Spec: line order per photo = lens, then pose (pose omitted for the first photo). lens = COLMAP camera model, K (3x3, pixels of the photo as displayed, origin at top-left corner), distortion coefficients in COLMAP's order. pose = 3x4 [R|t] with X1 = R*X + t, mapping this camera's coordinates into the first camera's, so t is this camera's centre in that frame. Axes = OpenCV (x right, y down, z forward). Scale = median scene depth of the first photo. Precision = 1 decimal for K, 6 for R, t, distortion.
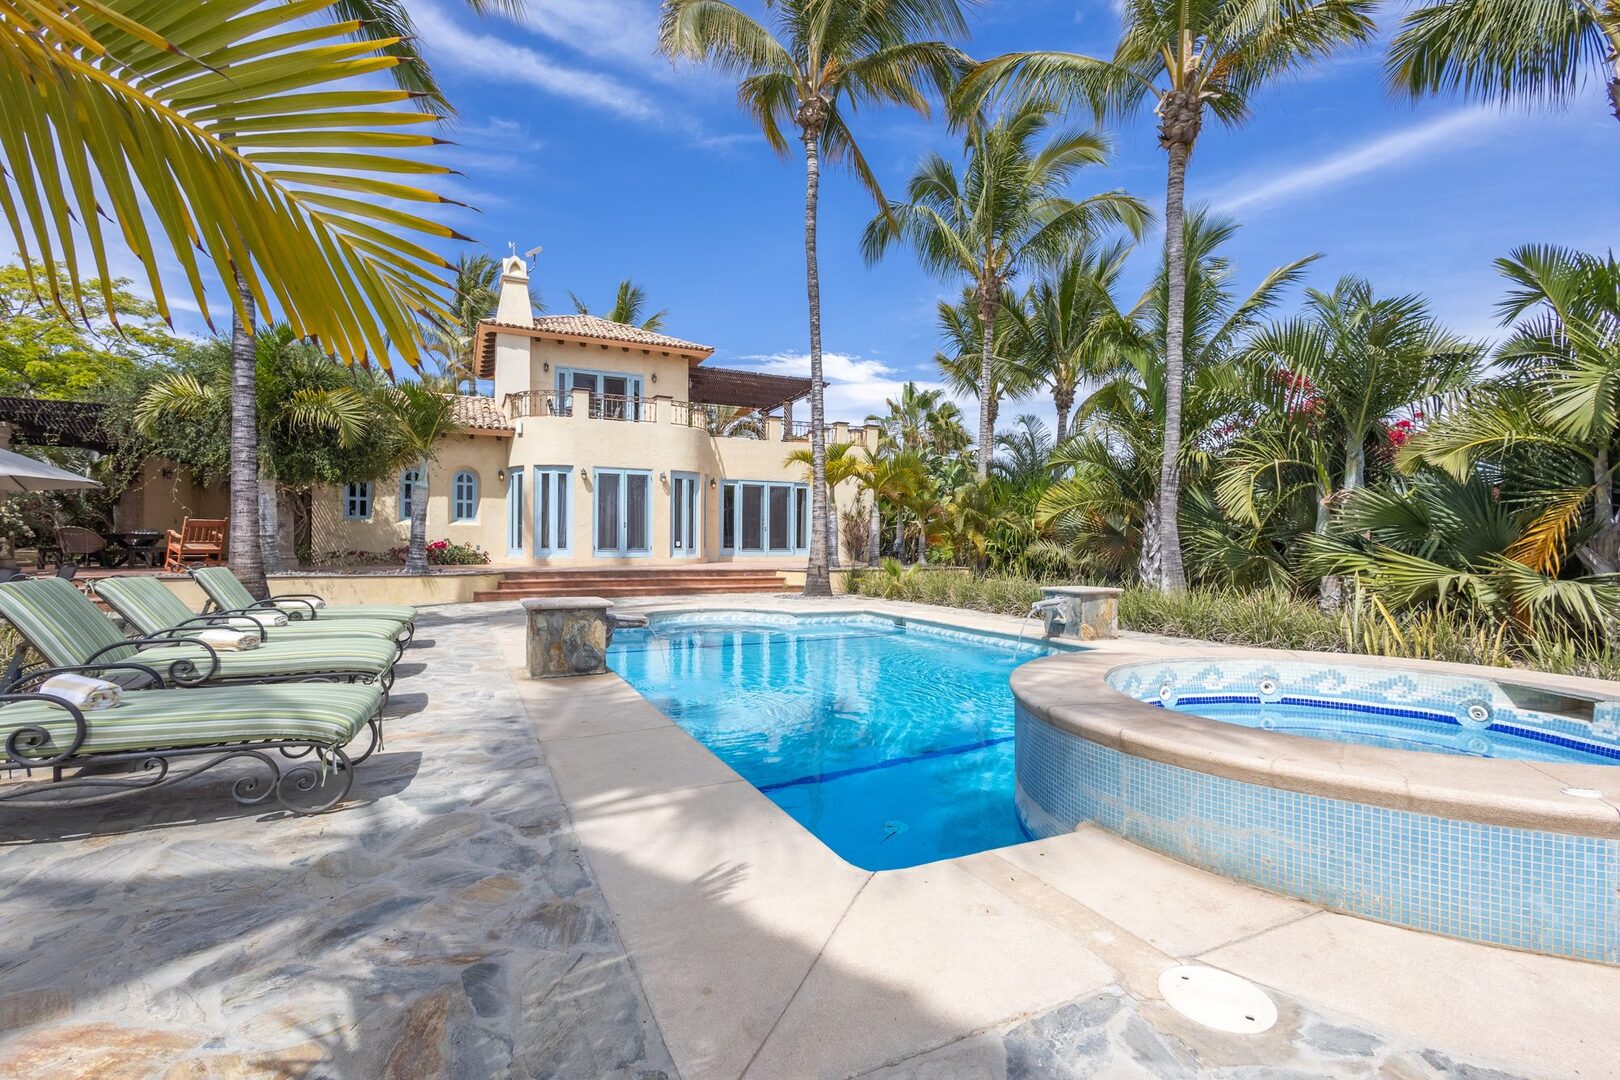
lens RADIAL K [[728.0, 0, 811.6], [0, 728.0, 546.4], [0, 0, 1]] dist [-0.000591, 0.000060]
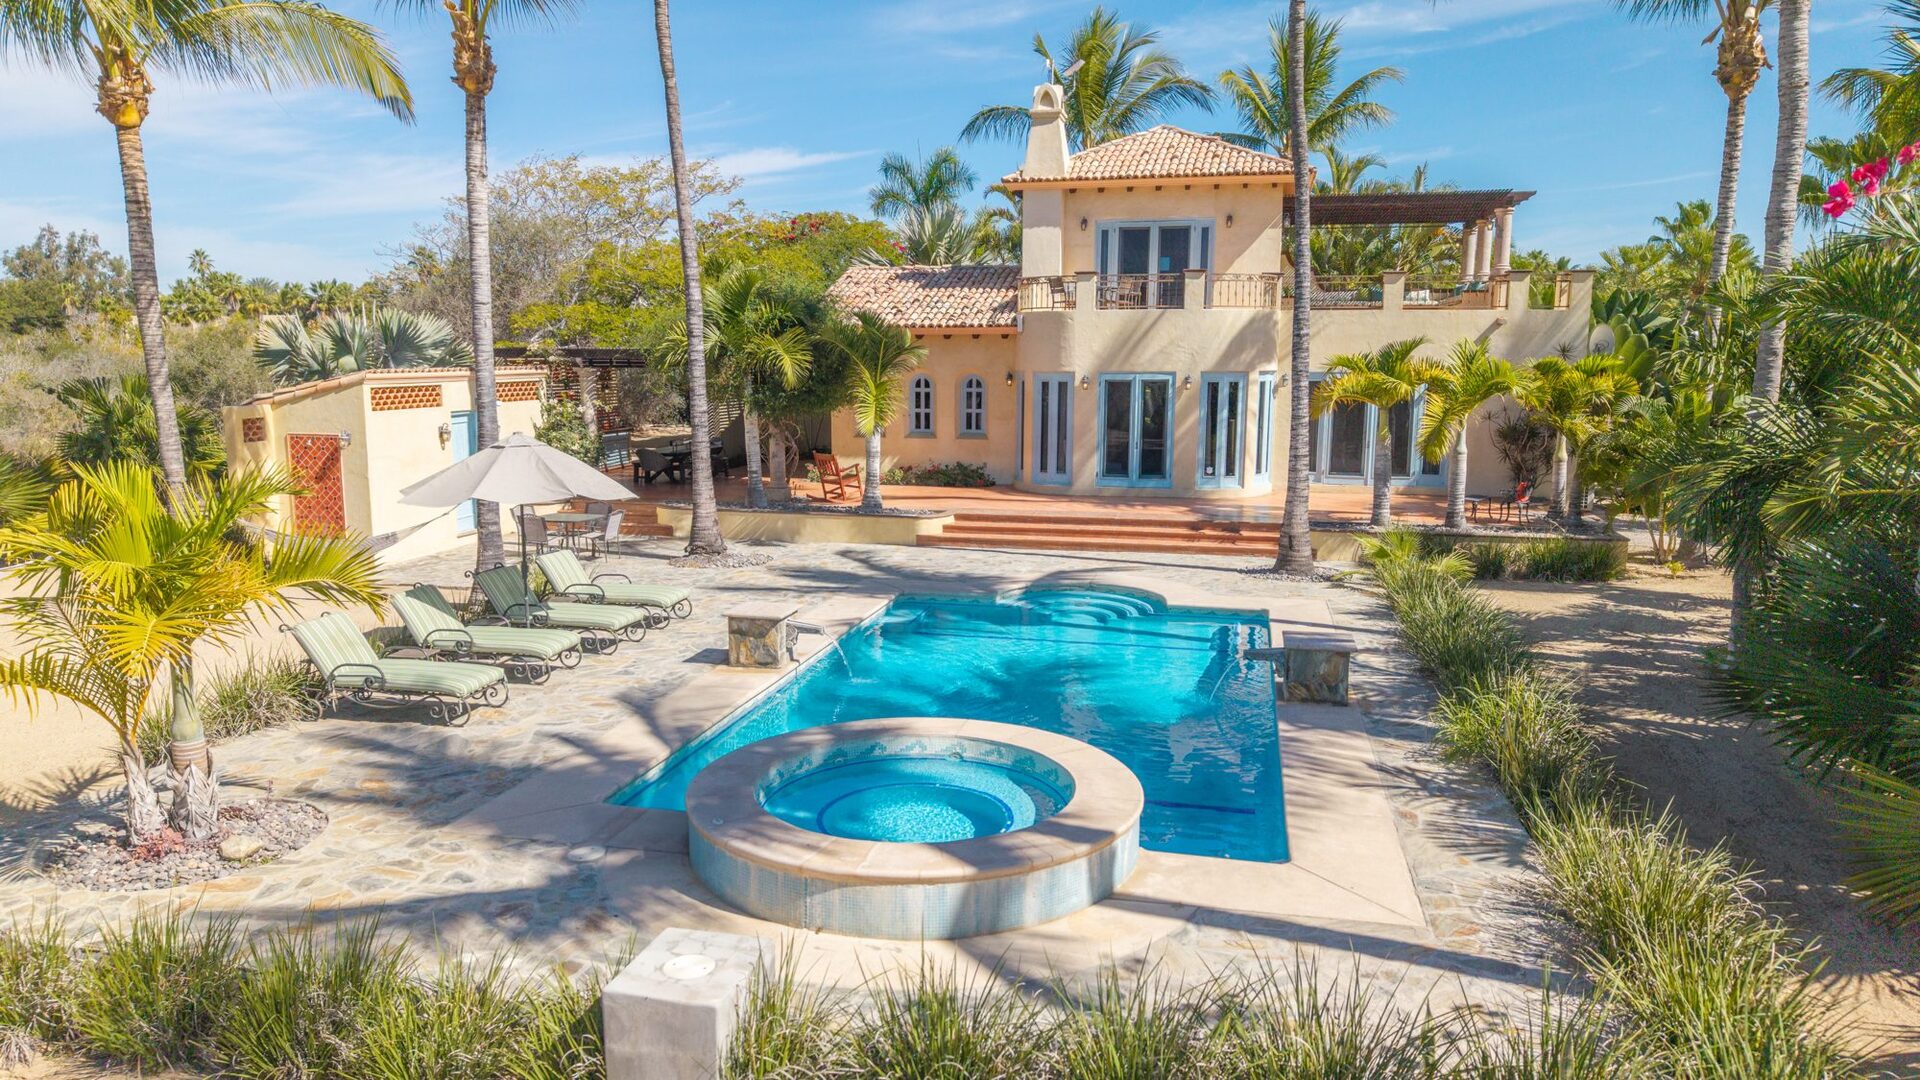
lens RADIAL K [[1235.9, 0, 958.7], [0, 1235.9, 553.7], [0, 0, 1]] dist [0.006257, -0.002370]
pose [[0.787880, 0.094716, -0.608502, 0.402300], [-0.001847, 0.988461, 0.151467, -0.113973], [0.615827, -0.118214, 0.778963, -0.154884]]
